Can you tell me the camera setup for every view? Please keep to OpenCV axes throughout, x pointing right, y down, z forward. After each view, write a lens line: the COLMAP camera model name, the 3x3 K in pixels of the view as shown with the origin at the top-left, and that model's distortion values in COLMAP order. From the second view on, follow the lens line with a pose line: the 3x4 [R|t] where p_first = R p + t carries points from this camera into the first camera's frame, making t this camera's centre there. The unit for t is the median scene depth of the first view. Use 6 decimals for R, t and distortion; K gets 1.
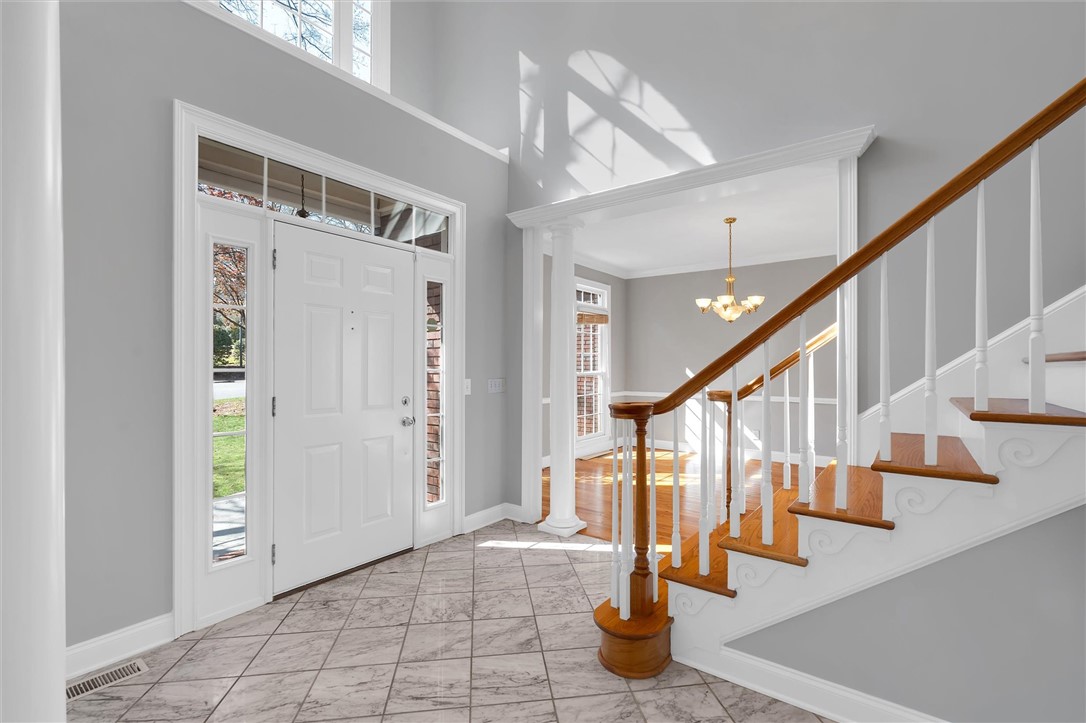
lens RADIAL K [[479.7, 0, 542.0], [0, 479.7, 361.8], [0, 0, 1]] dist [-0.004464, -0.000271]
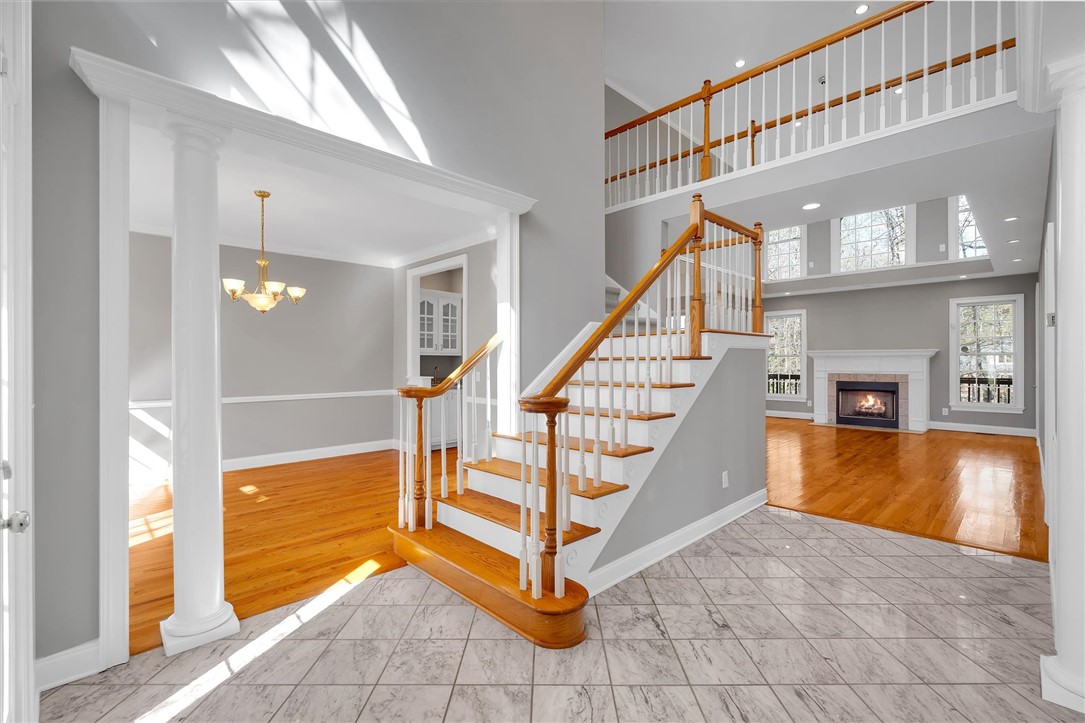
lens RADIAL K [[479.2, 0, 541.5], [0, 479.2, 361.8], [0, 0, 1]] dist [-0.004464, -0.000271]
pose [[0.151770, -0.004087, 0.988407, -0.596838], [-0.003246, 0.999984, 0.004633, 0.000300], [-0.988411, -0.003912, 0.151754, 0.582674]]
